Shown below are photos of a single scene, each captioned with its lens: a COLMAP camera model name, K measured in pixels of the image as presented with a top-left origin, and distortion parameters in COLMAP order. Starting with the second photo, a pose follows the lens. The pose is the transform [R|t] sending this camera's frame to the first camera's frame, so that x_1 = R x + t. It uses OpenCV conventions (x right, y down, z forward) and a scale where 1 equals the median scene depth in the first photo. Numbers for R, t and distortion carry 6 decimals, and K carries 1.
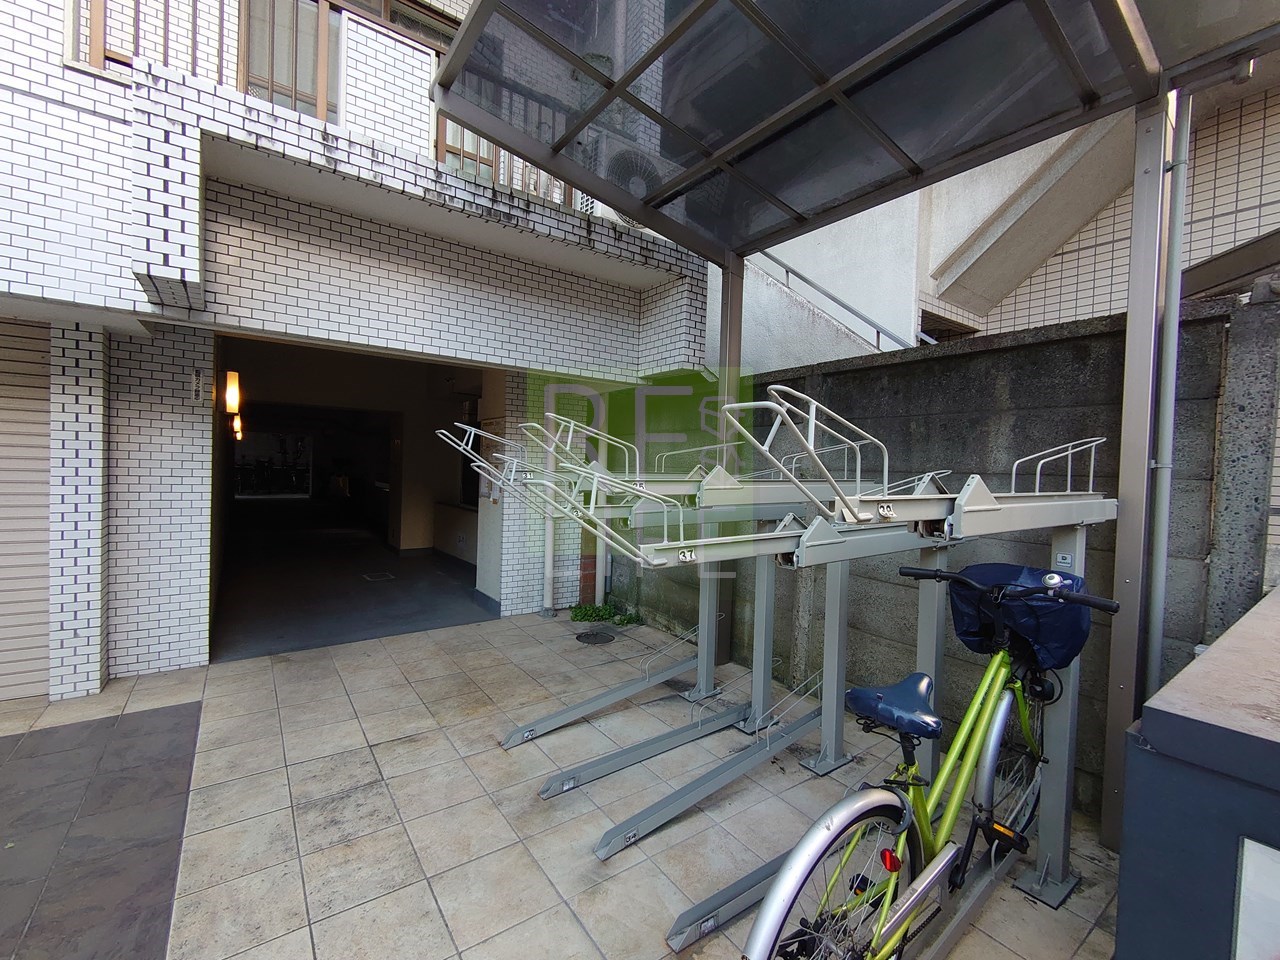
lens RADIAL K [[549.2, 0, 641.6], [0, 549.2, 472.9], [0, 0, 1]] dist [0.003289, -0.003539]
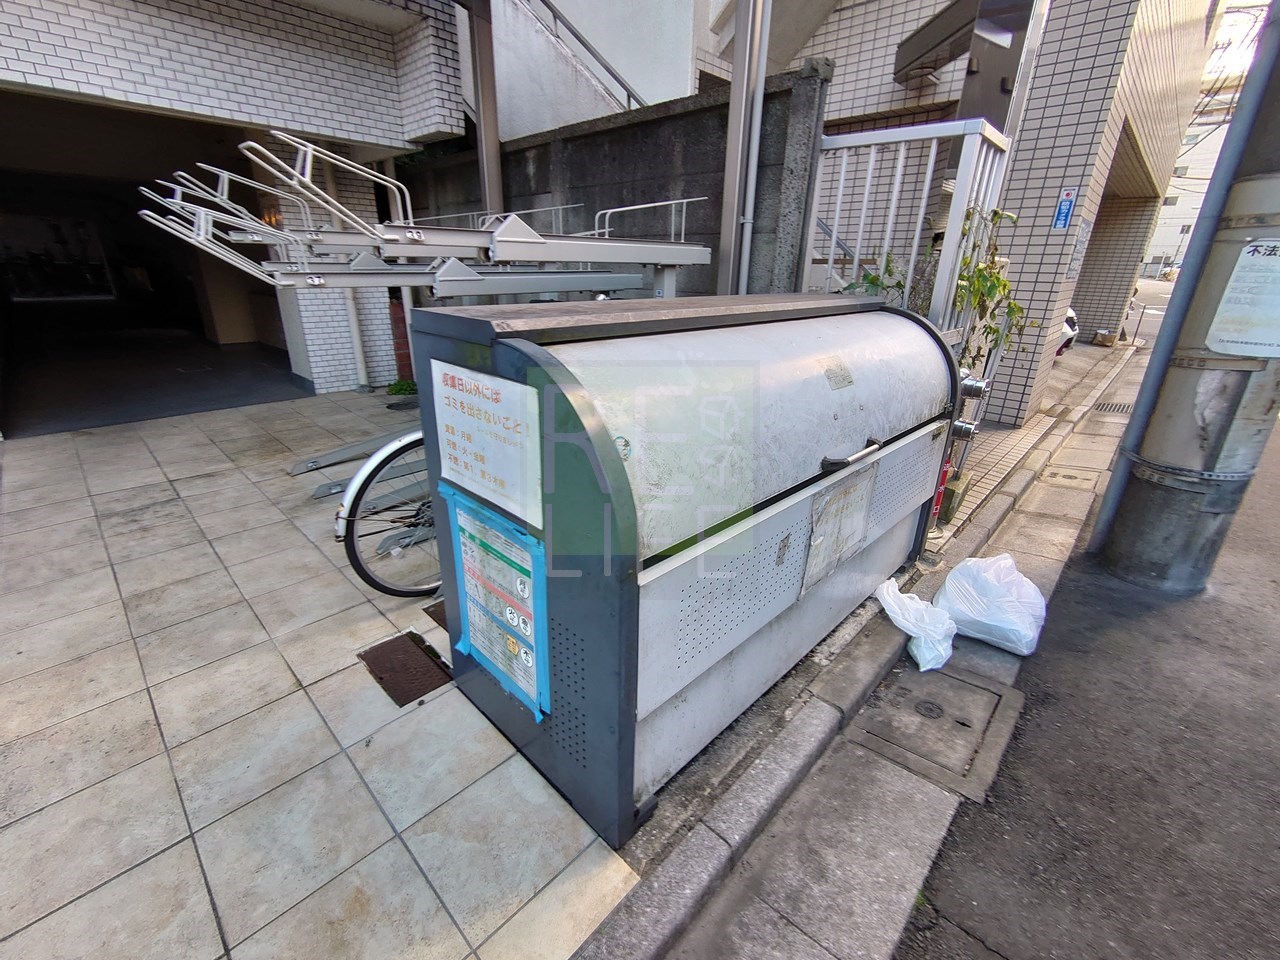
lens RADIAL K [[549.2, 0, 640.0], [0, 549.2, 479.2], [0, 0, 1]] dist [0.003289, -0.003539]
pose [[0.983879, -0.074865, 0.162408, 0.262262], [0.011757, 0.933271, 0.358980, 0.054452], [-0.178446, -0.351284, 0.919106, -0.238166]]
